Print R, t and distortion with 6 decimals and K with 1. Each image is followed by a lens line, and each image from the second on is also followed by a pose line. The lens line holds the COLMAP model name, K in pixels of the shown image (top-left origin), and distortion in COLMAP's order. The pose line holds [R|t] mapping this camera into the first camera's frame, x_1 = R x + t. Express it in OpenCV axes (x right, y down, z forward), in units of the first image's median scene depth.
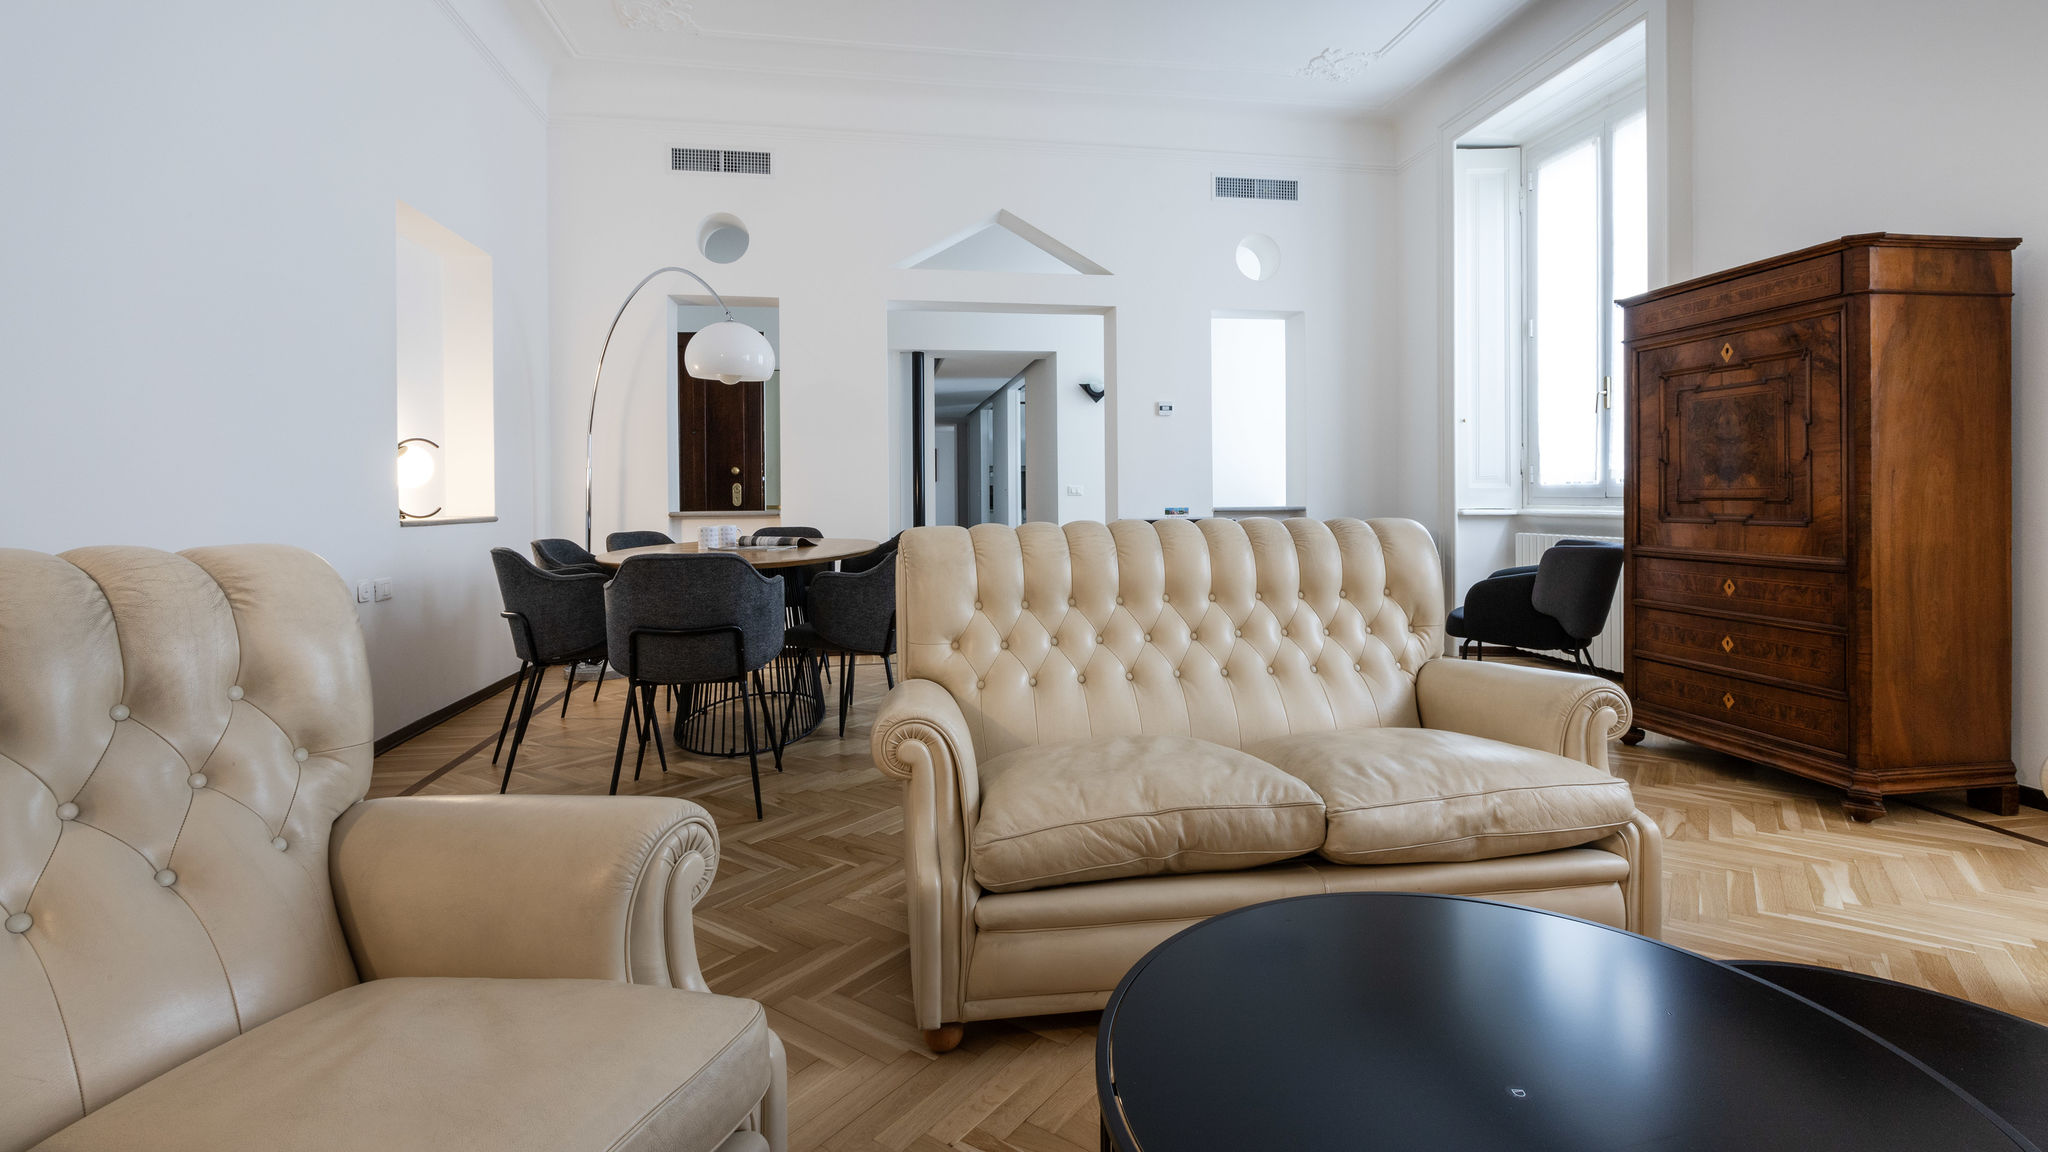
lens RADIAL K [[916.2, 0, 1020.3], [0, 916.2, 577.4], [0, 0, 1]] dist [-0.002075, -0.000204]
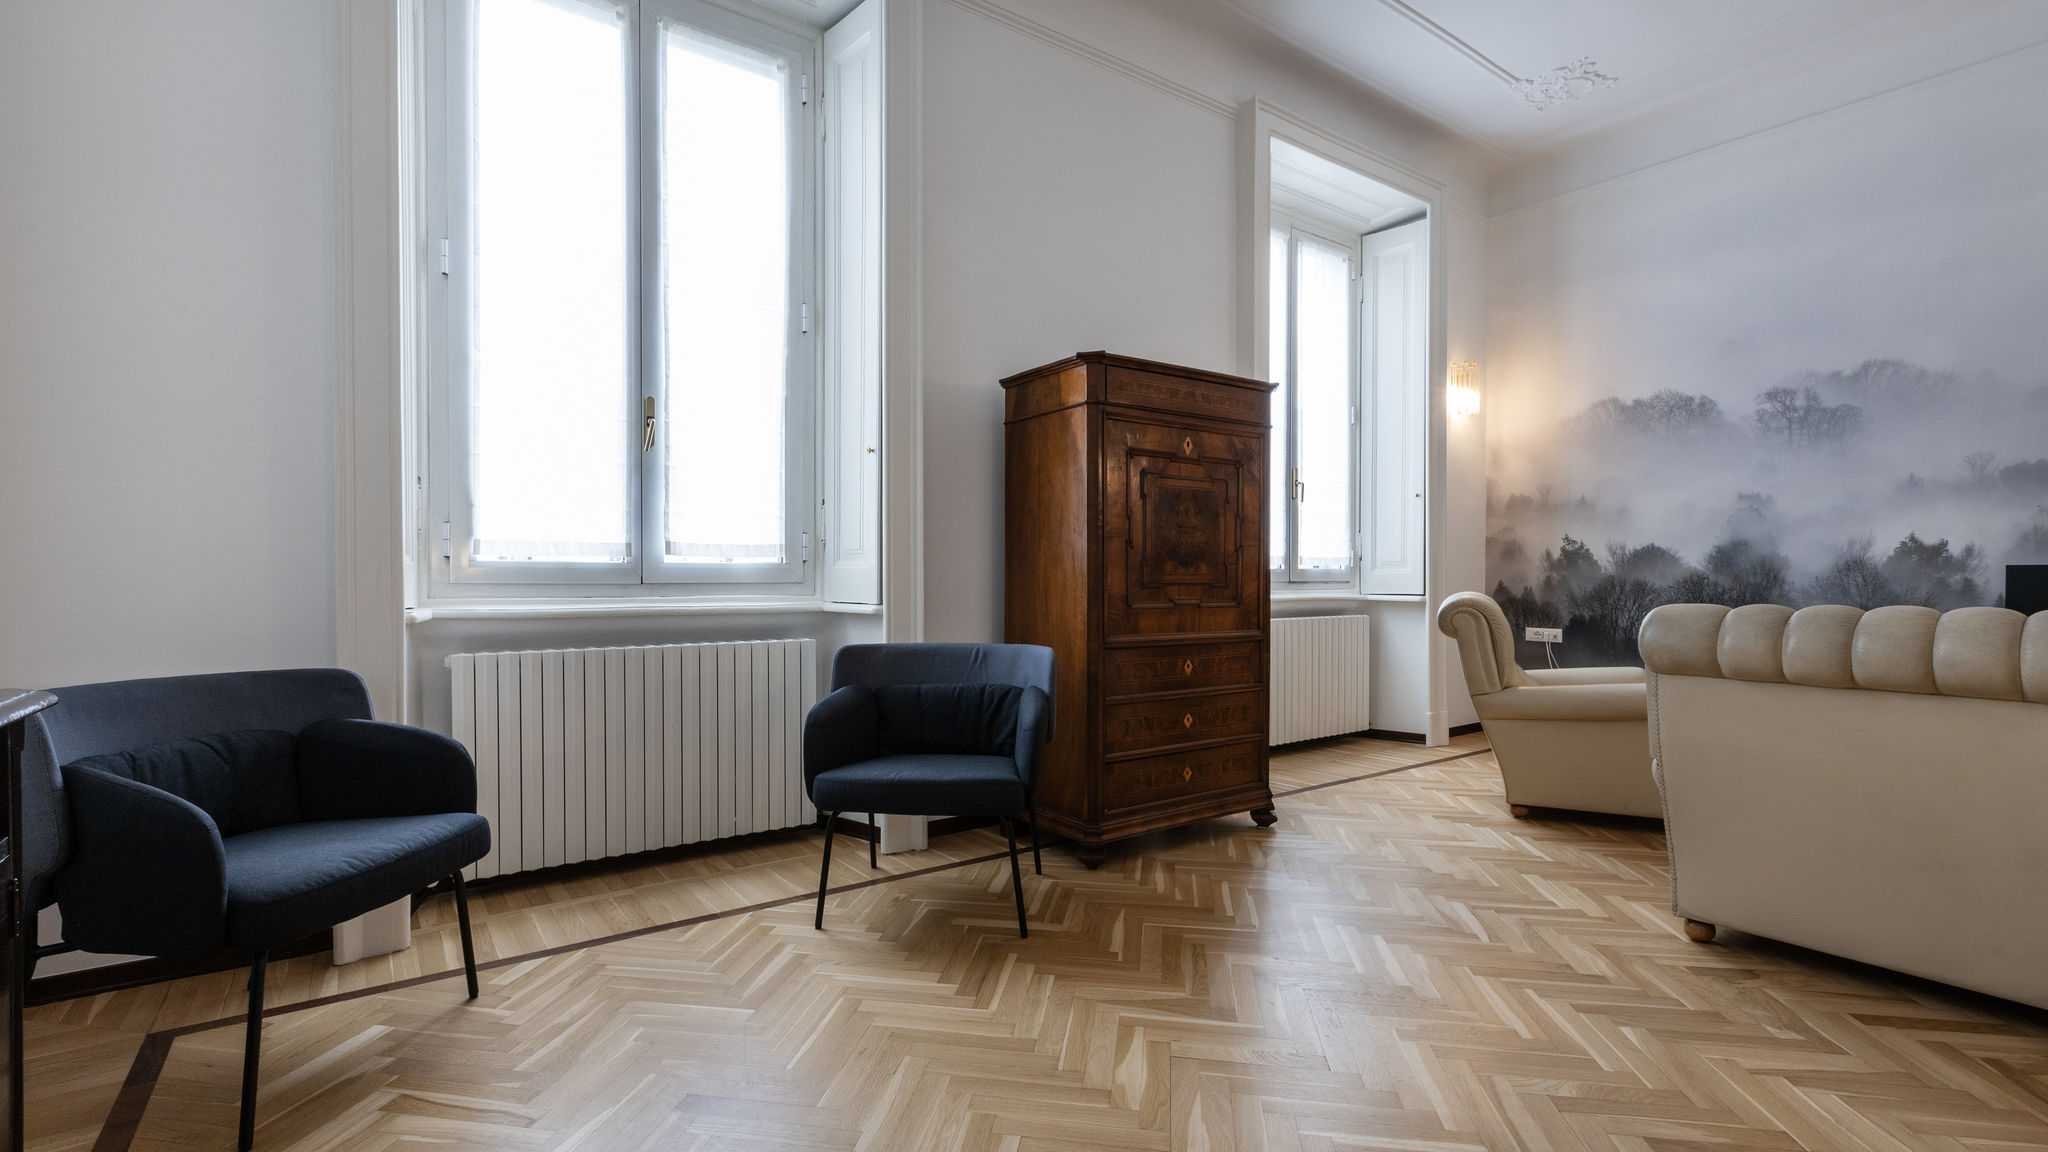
lens RADIAL K [[916.2, 0, 1024.3], [0, 916.2, 589.1], [0, 0, 1]] dist [-0.002075, -0.000204]
pose [[-0.456460, -0.011652, 0.889668, -0.081861], [0.077156, 0.995629, 0.052626, -0.149193], [-0.886392, 0.092665, -0.453566, 1.634437]]
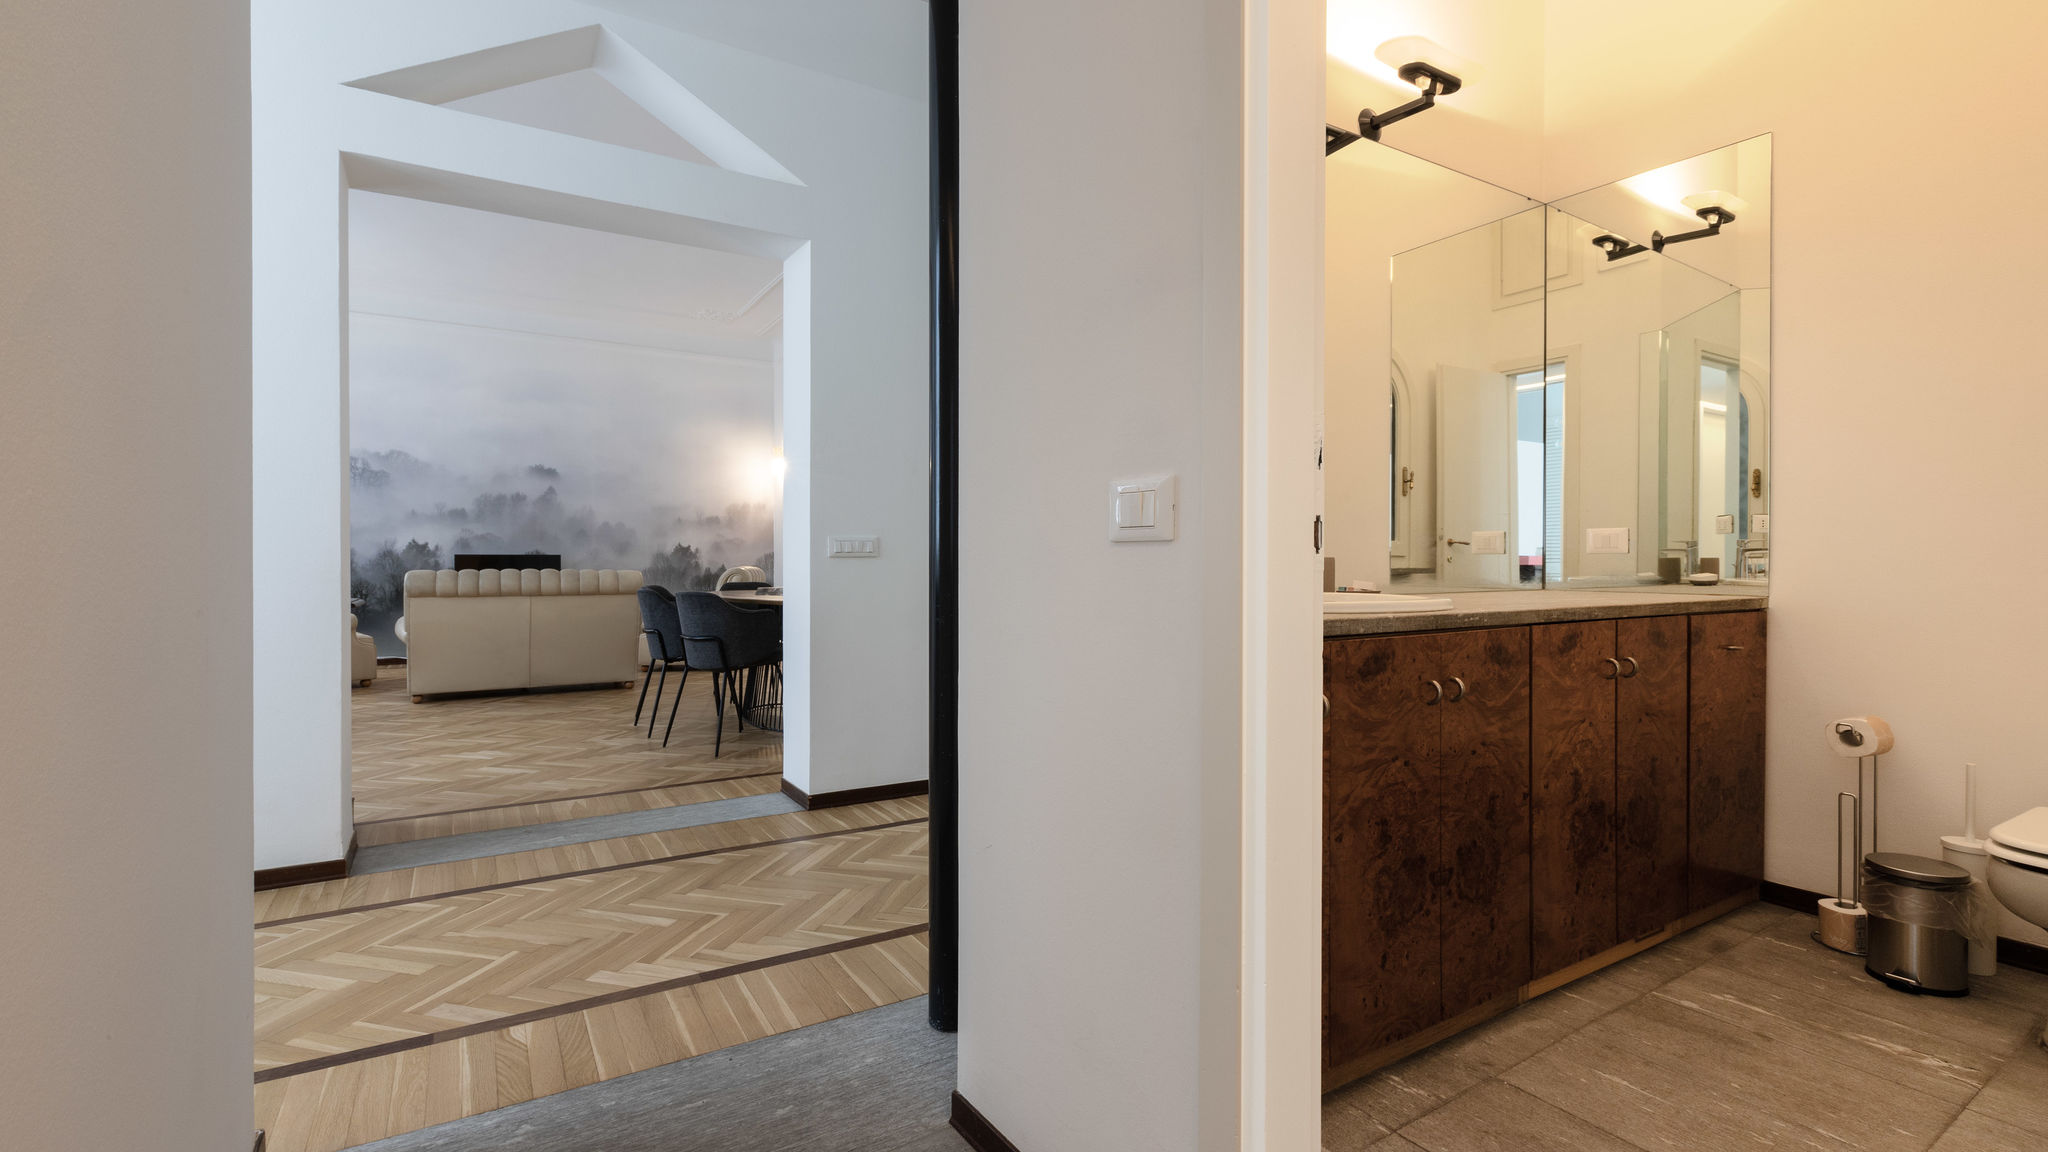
lens RADIAL K [[916.2, 0, 1020.1], [0, 916.2, 572.2], [0, 0, 1]] dist [-0.002075, -0.000204]
pose [[-0.920149, 0.002161, -0.391562, -0.082547], [-0.037414, 0.994924, 0.093412, -0.280546], [0.389776, 0.100603, -0.915398, 3.071401]]
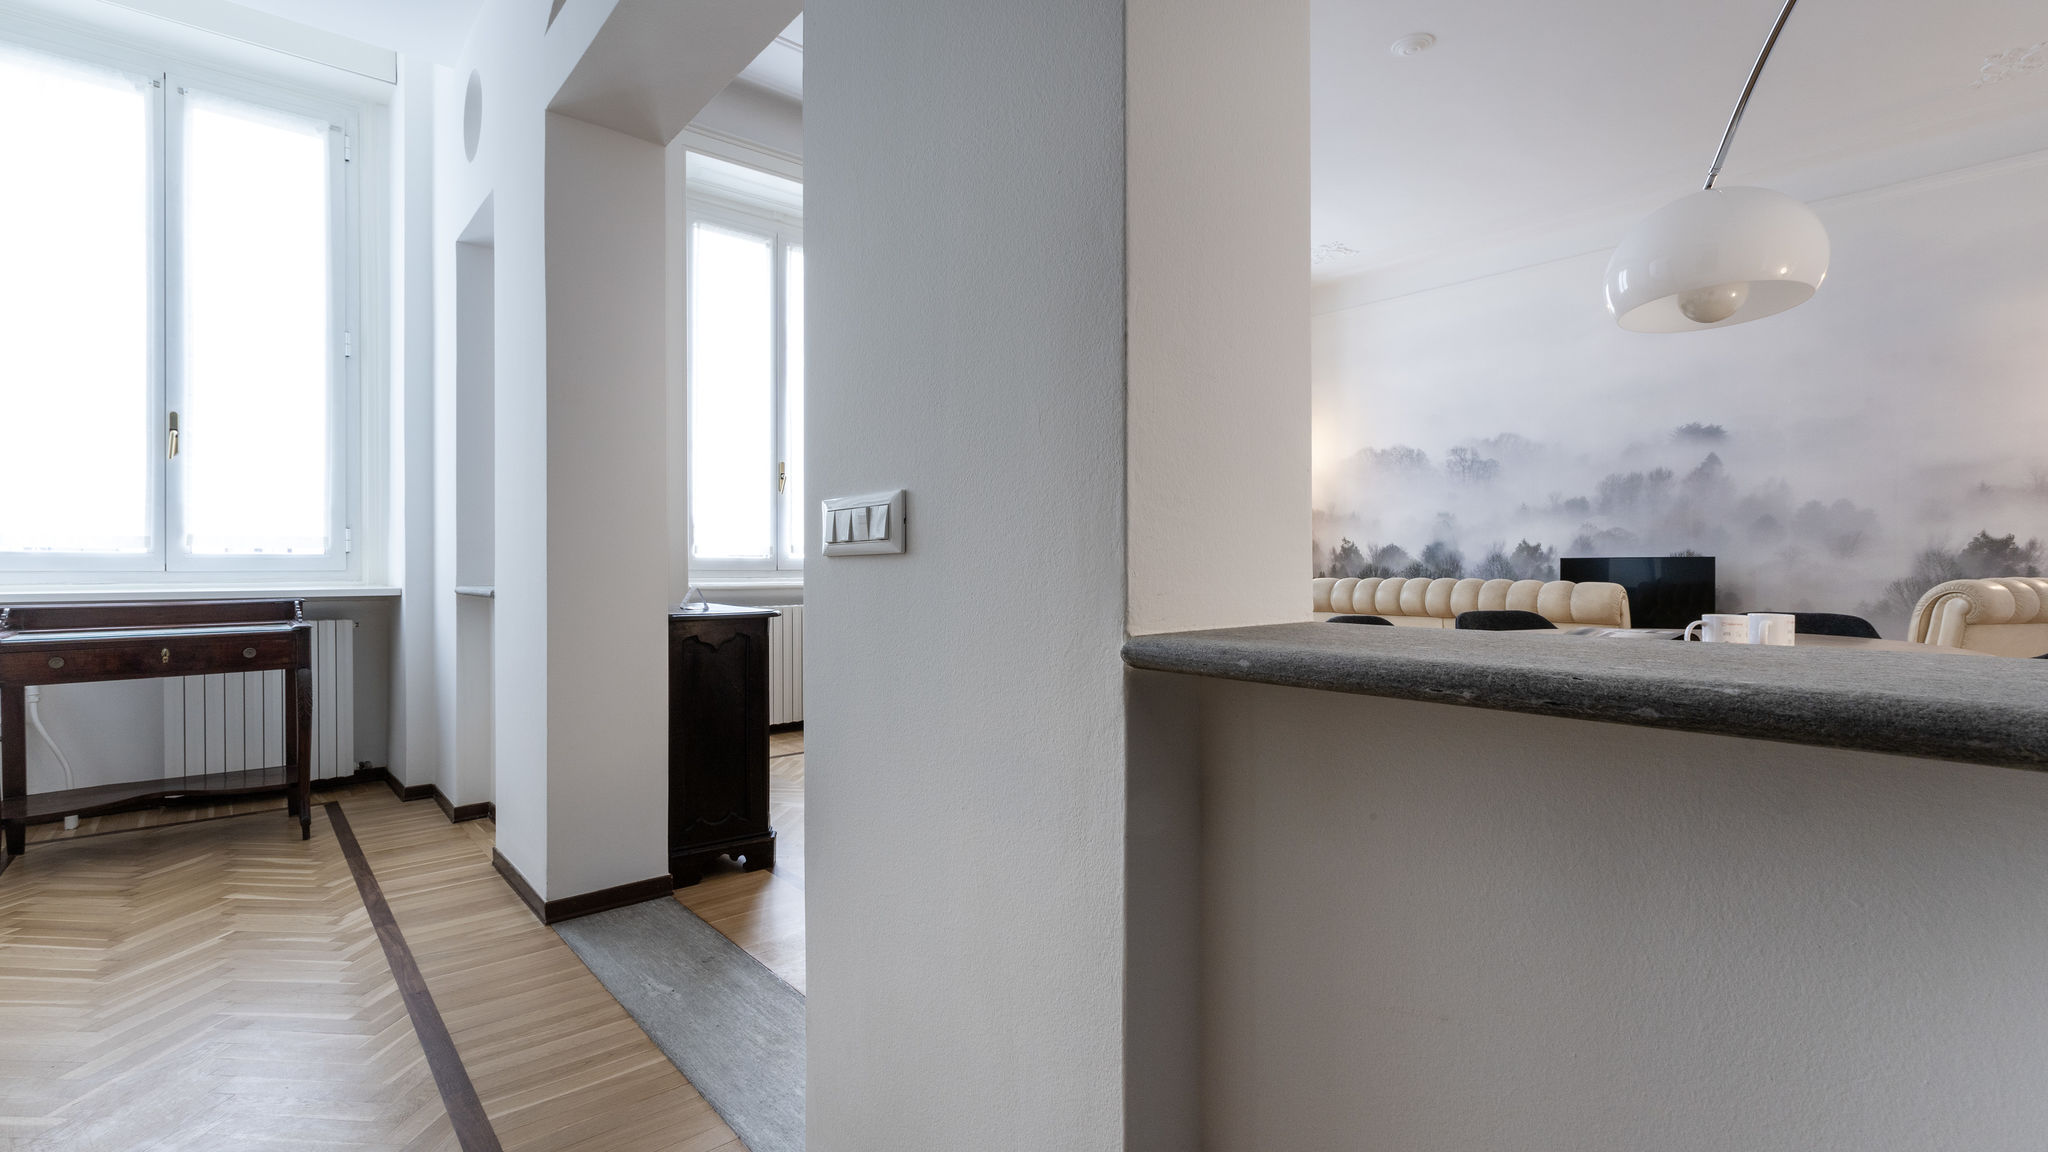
lens RADIAL K [[916.2, 0, 1022.8], [0, 916.2, 573.0], [0, 0, 1]] dist [-0.002075, -0.000204]
pose [[-0.532328, -0.004993, 0.846523, -0.704875], [0.074935, 0.995779, 0.052996, -0.185166], [-0.843215, 0.091645, -0.529707, 2.069183]]
